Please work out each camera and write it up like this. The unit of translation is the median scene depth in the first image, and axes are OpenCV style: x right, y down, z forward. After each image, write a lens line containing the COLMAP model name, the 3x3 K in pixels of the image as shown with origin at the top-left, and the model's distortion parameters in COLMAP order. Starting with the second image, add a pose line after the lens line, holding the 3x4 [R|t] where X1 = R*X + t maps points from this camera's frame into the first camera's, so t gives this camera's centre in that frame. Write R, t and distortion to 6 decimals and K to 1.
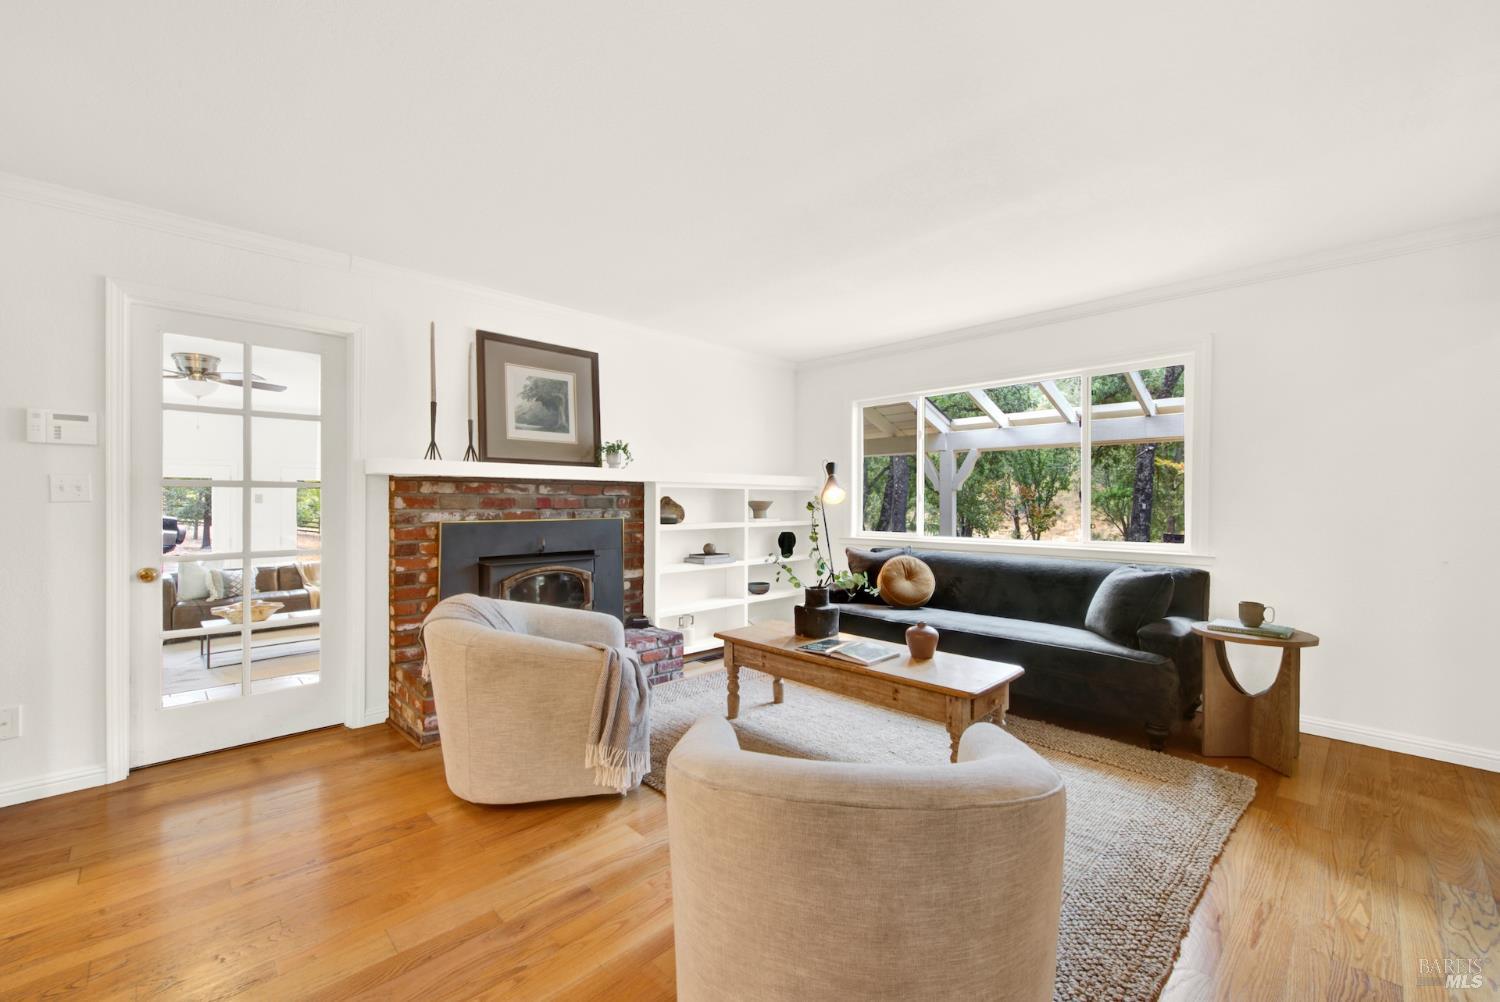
lens RADIAL K [[612.4, 0, 758.2], [0, 612.4, 502.7], [0, 0, 1]] dist [0.000003, -0.000309]
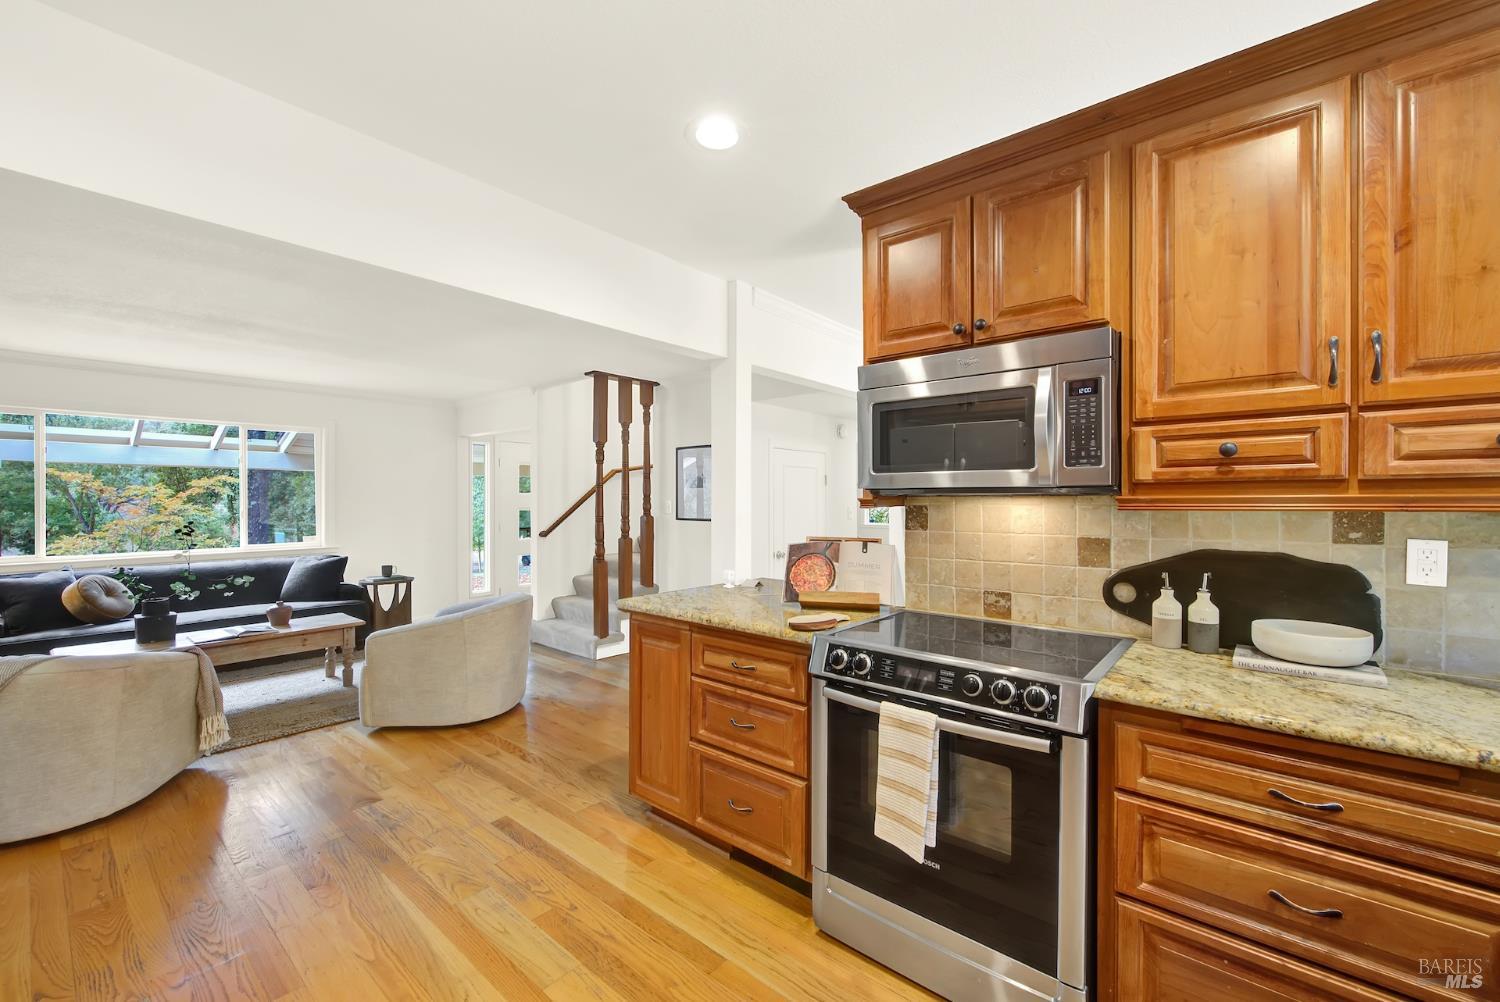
lens RADIAL K [[606.9, 0, 757.5], [0, 606.9, 504.0], [0, 0, 1]] dist [-0.001174, -0.001371]
pose [[-0.096010, -0.009582, 0.995334, -1.028540], [0.005804, 0.999931, 0.010186, -0.043284], [-0.995363, 0.006755, -0.095948, -0.032411]]
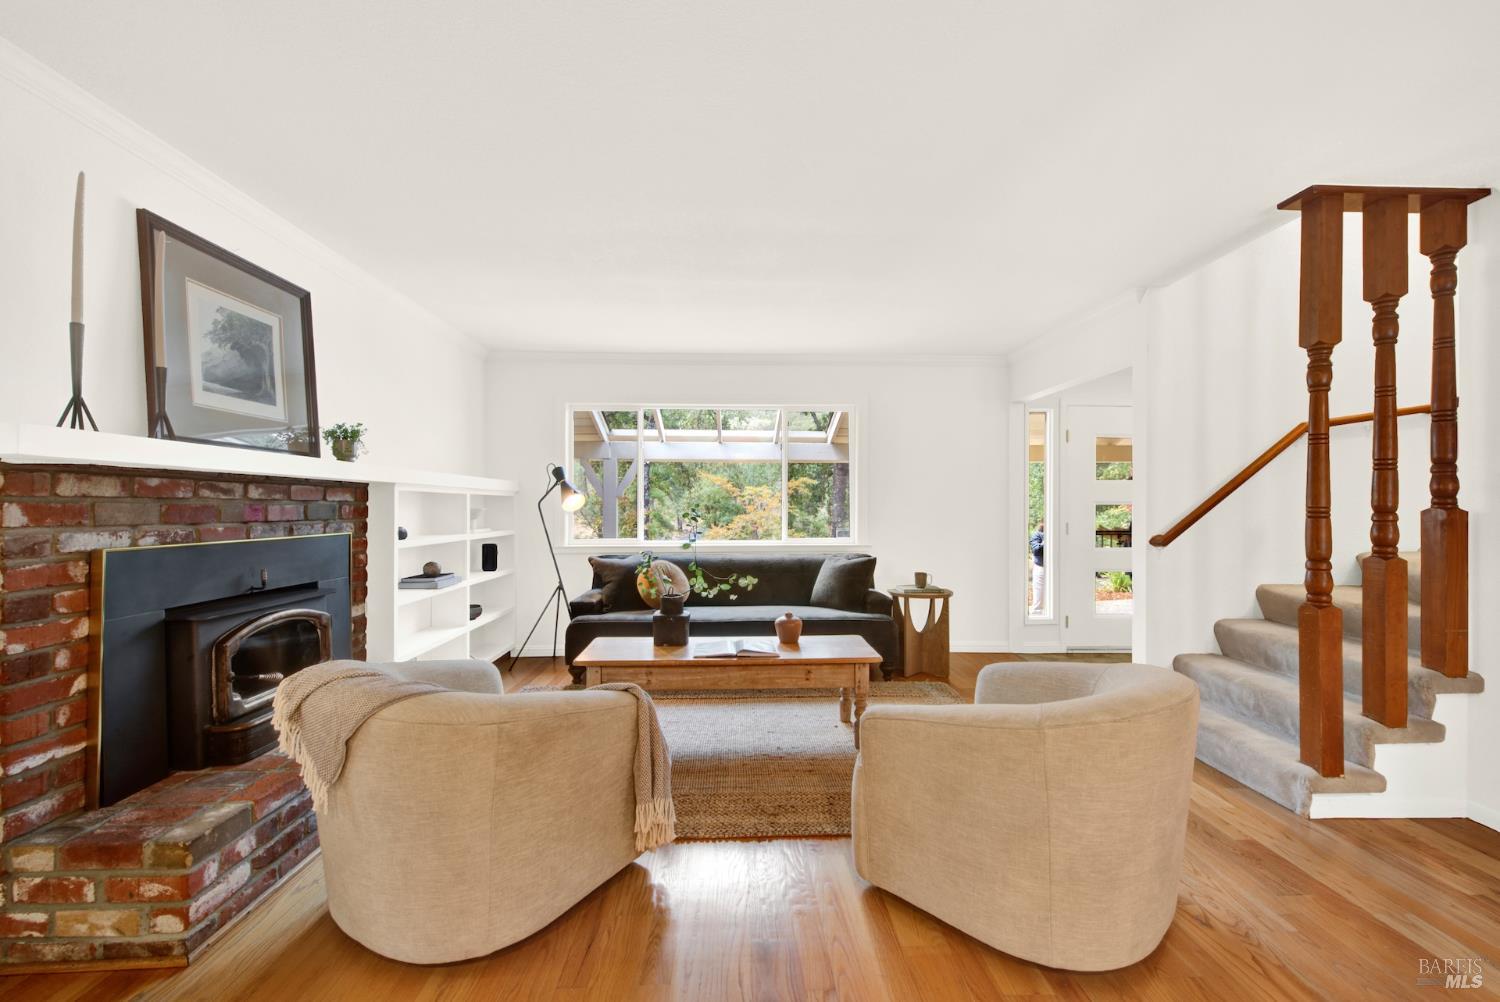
lens RADIAL K [[606.9, 0, 757.5], [0, 606.9, 504.0], [0, 0, 1]] dist [-0.001174, -0.001371]
pose [[0.676349, 0.001648, 0.736579, -0.473597], [0.002775, 0.999985, -0.004786, -0.004389], [-0.736576, 0.005281, 0.676334, 0.200408]]
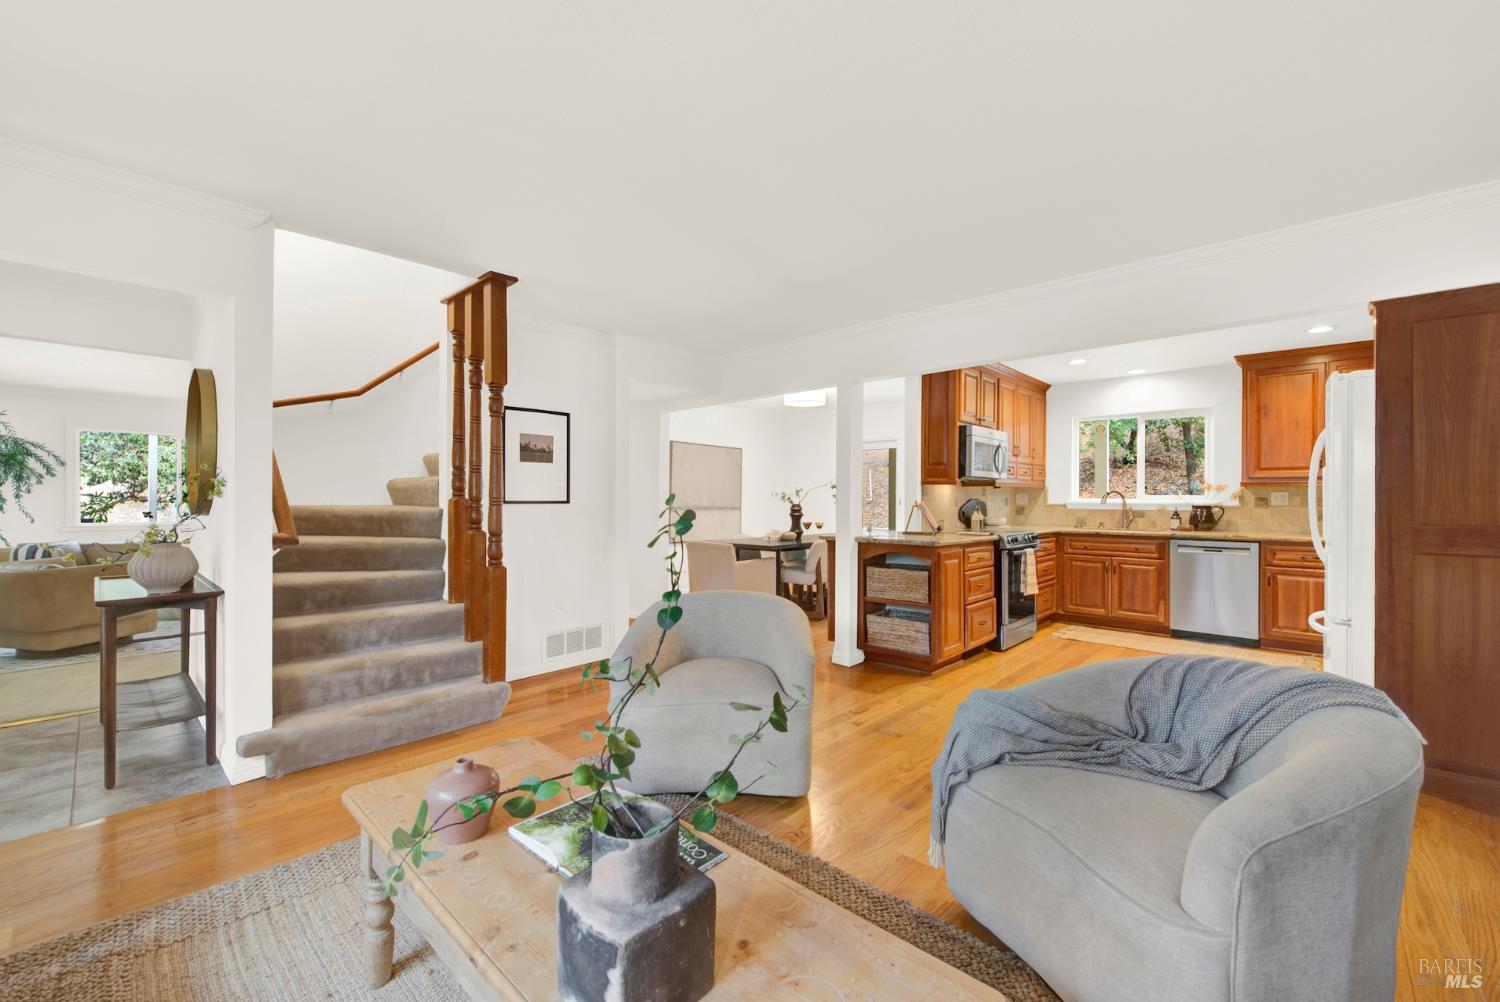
lens RADIAL K [[610.2, 0, 756.4], [0, 610.2, 499.0], [0, 0, 1]] dist [-0.000906, -0.000474]
pose [[-0.998911, -0.004222, -0.046464, 0.050694], [-0.004561, 0.999964, 0.007189, -0.008919], [0.046432, 0.007394, -0.998894, 1.131094]]
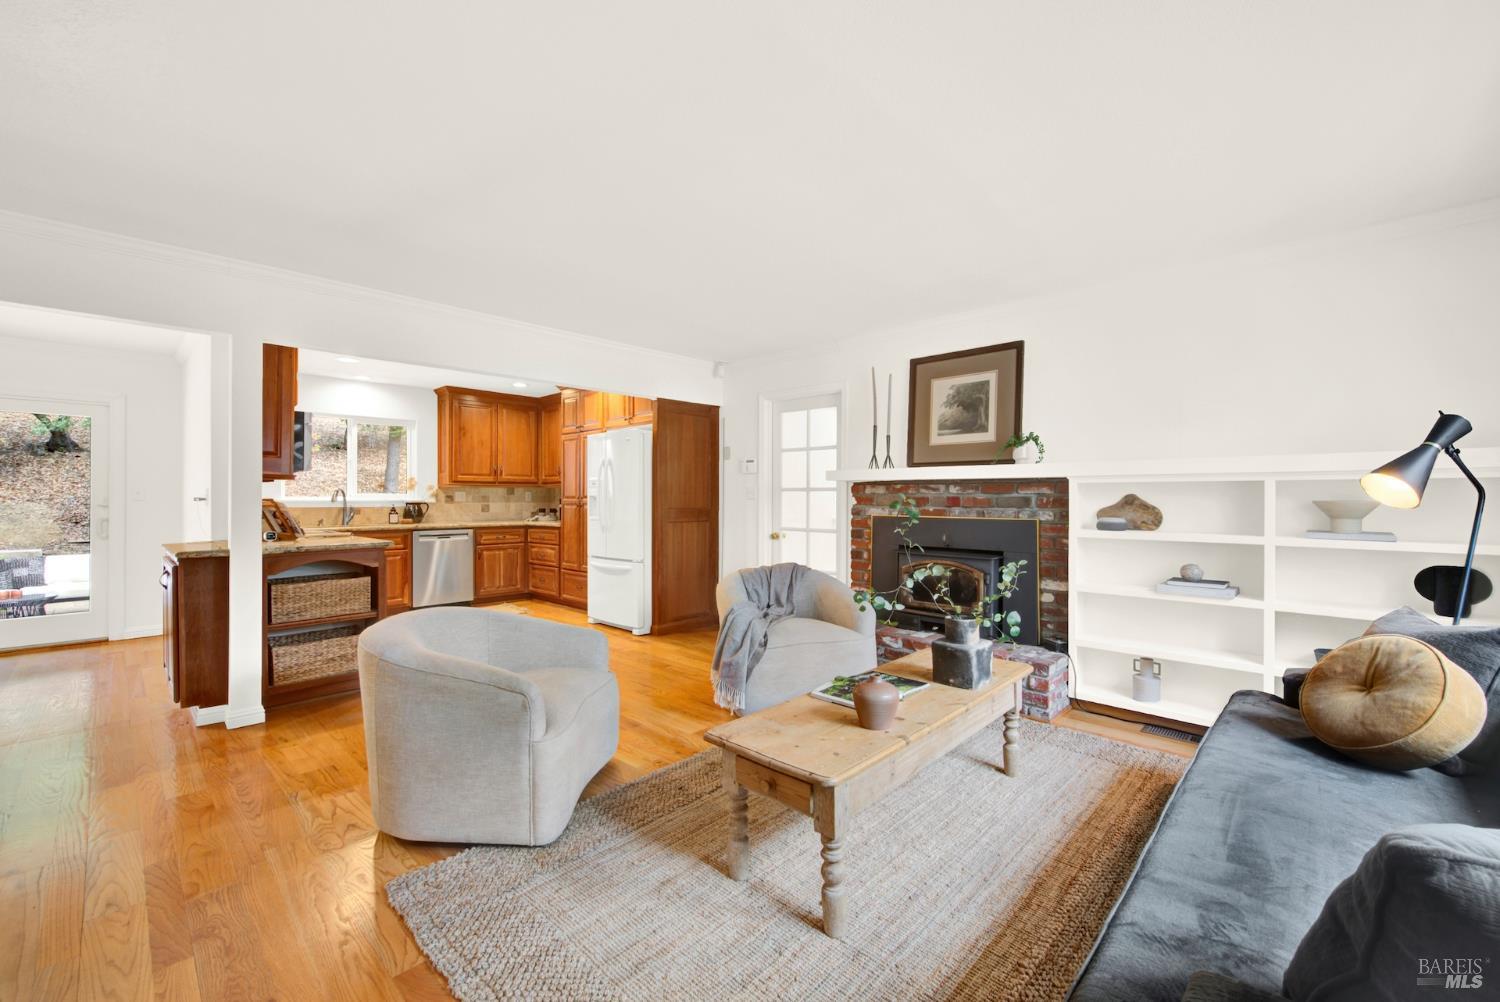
lens RADIAL K [[611.2, 0, 760.3], [0, 611.2, 495.0], [0, 0, 1]] dist [0.000738, -0.001023]
pose [[0.036518, -0.005363, -0.999319, 0.728084], [-0.005074, 0.999972, -0.005552, -0.003487], [0.999320, 0.005274, 0.036490, 0.642486]]
